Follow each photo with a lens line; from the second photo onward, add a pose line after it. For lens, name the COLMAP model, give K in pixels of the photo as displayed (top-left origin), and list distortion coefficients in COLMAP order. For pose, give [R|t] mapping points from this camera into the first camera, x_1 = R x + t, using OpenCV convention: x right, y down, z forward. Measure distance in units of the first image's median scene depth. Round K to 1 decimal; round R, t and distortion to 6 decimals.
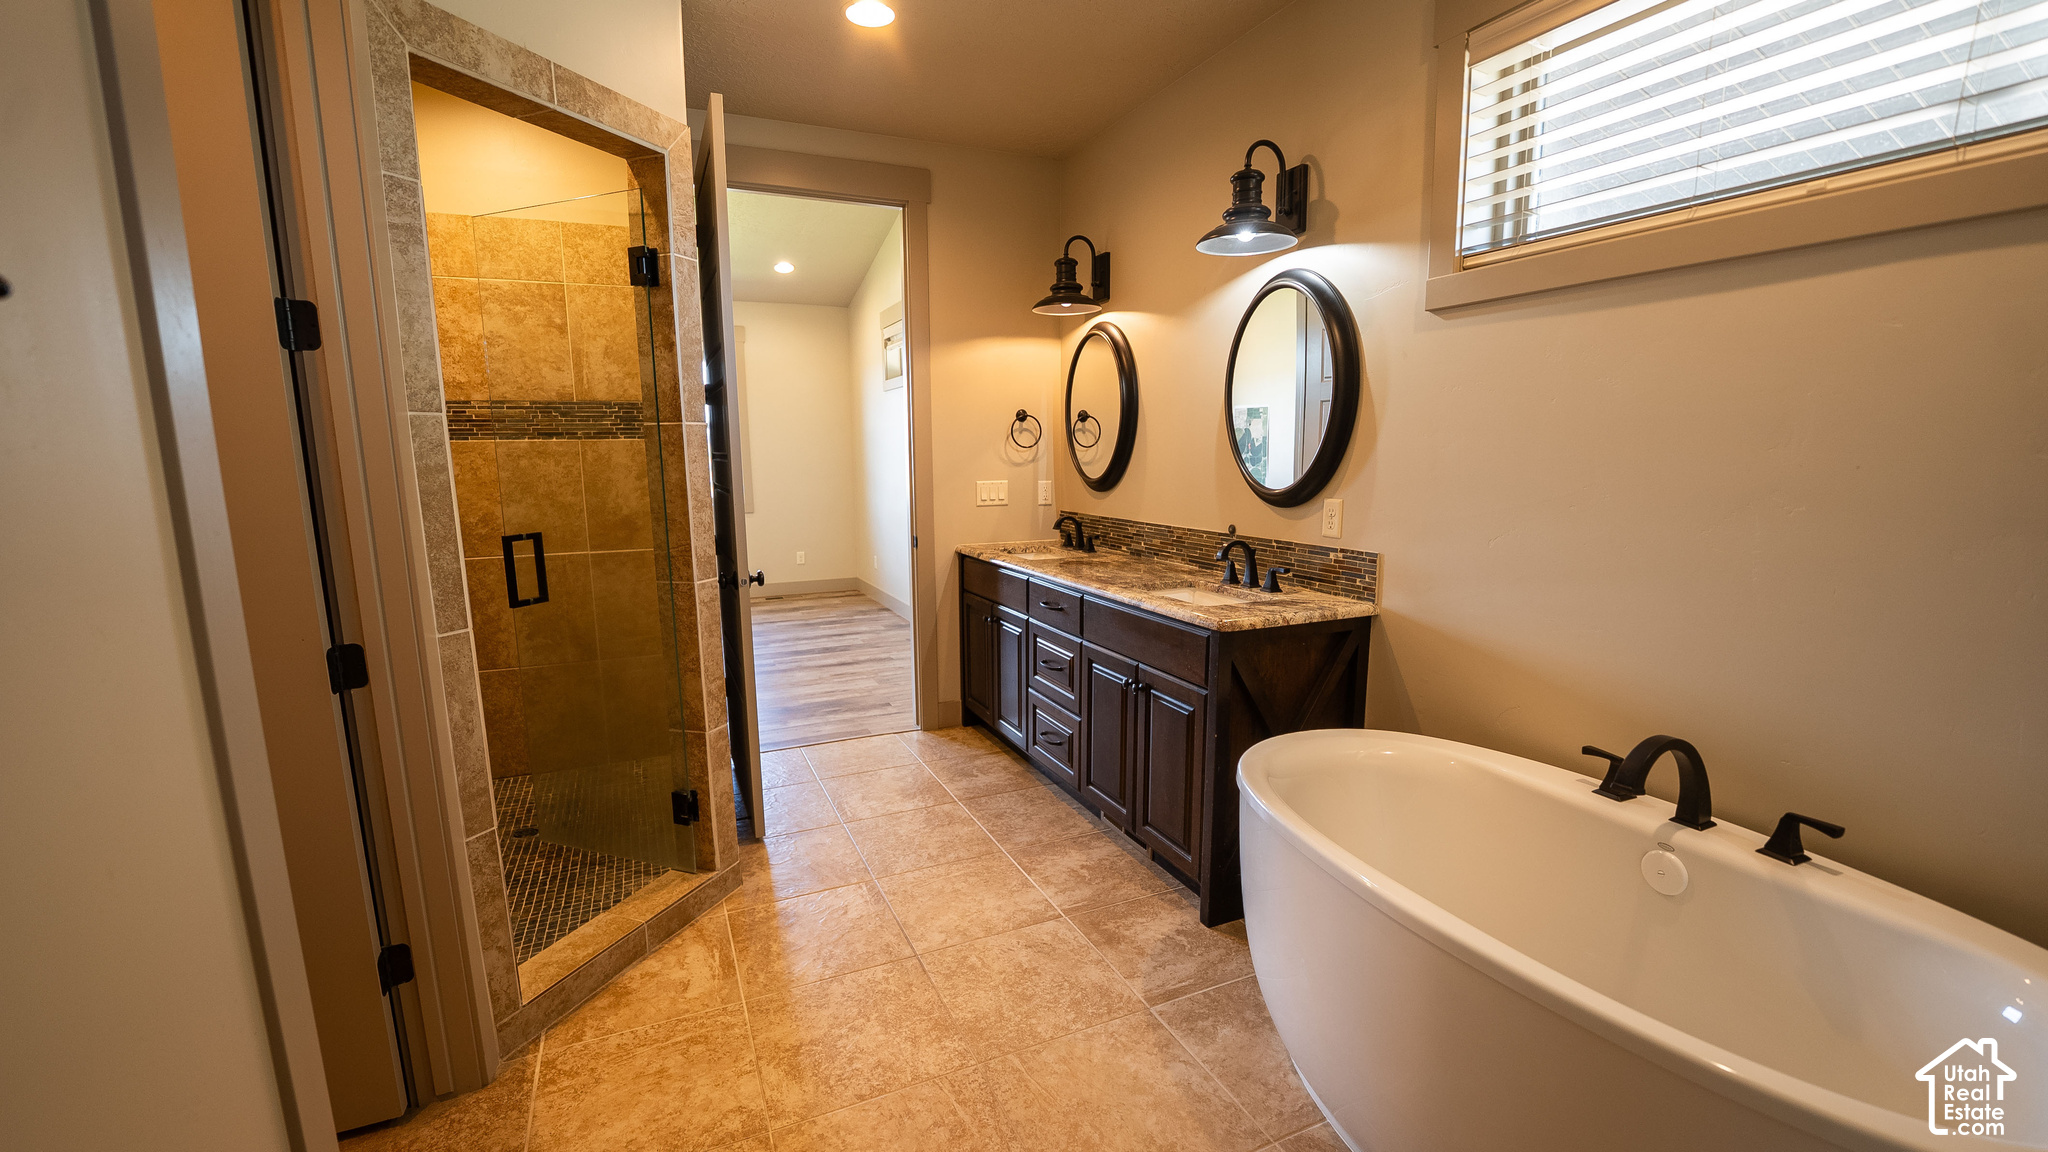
lens RADIAL K [[837.7, 0, 1019.2], [0, 837.7, 587.6], [0, 0, 1]] dist [-0.029647, 0.003920]
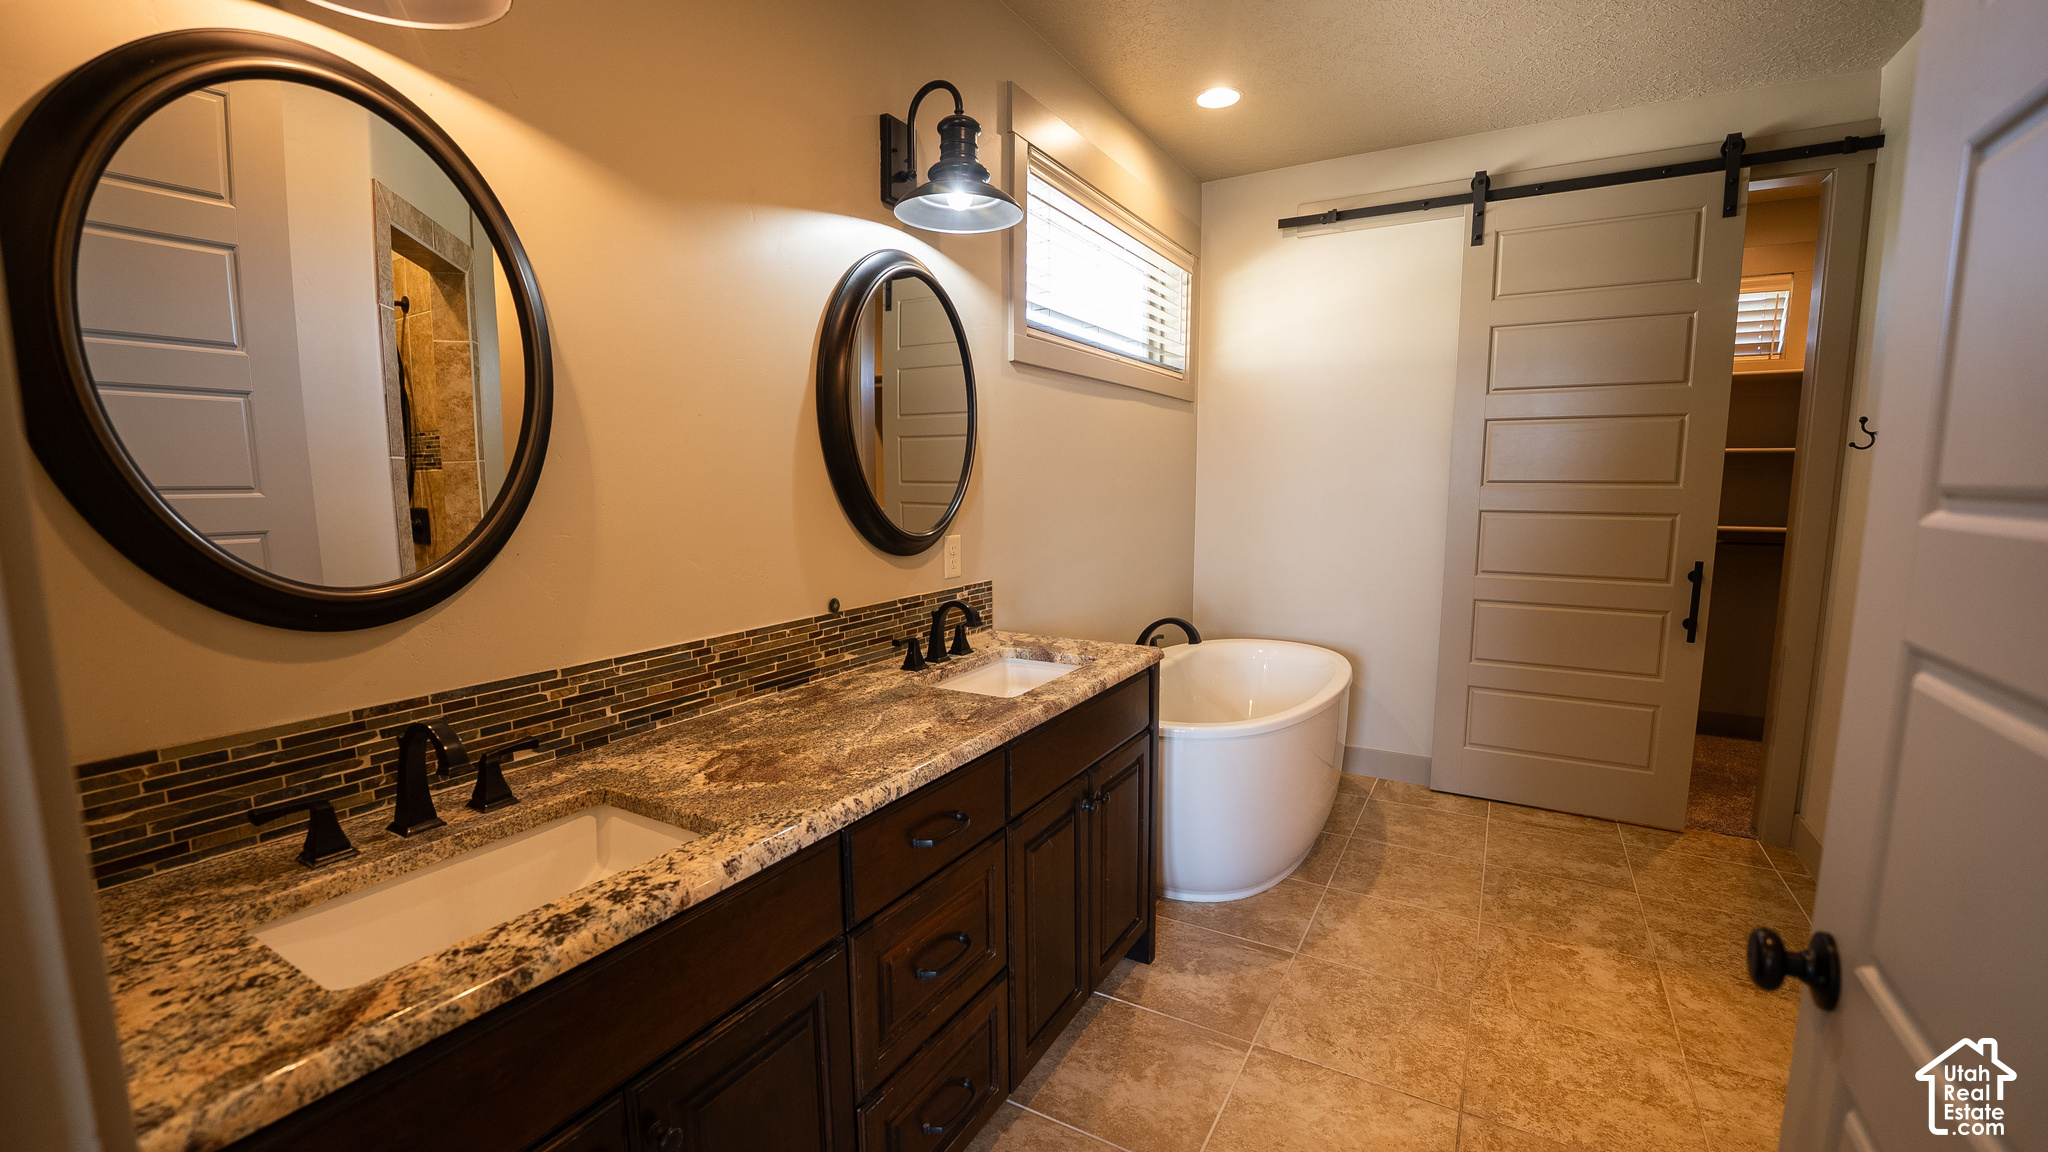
lens RADIAL K [[837.7, 0, 1019.2], [0, 837.7, 587.6], [0, 0, 1]] dist [-0.029647, 0.003920]
pose [[-0.573696, -0.099472, 0.813006, -0.456737], [0.138789, 0.966439, 0.216180, -0.264149], [-0.807224, 0.236858, -0.540636, 1.600702]]
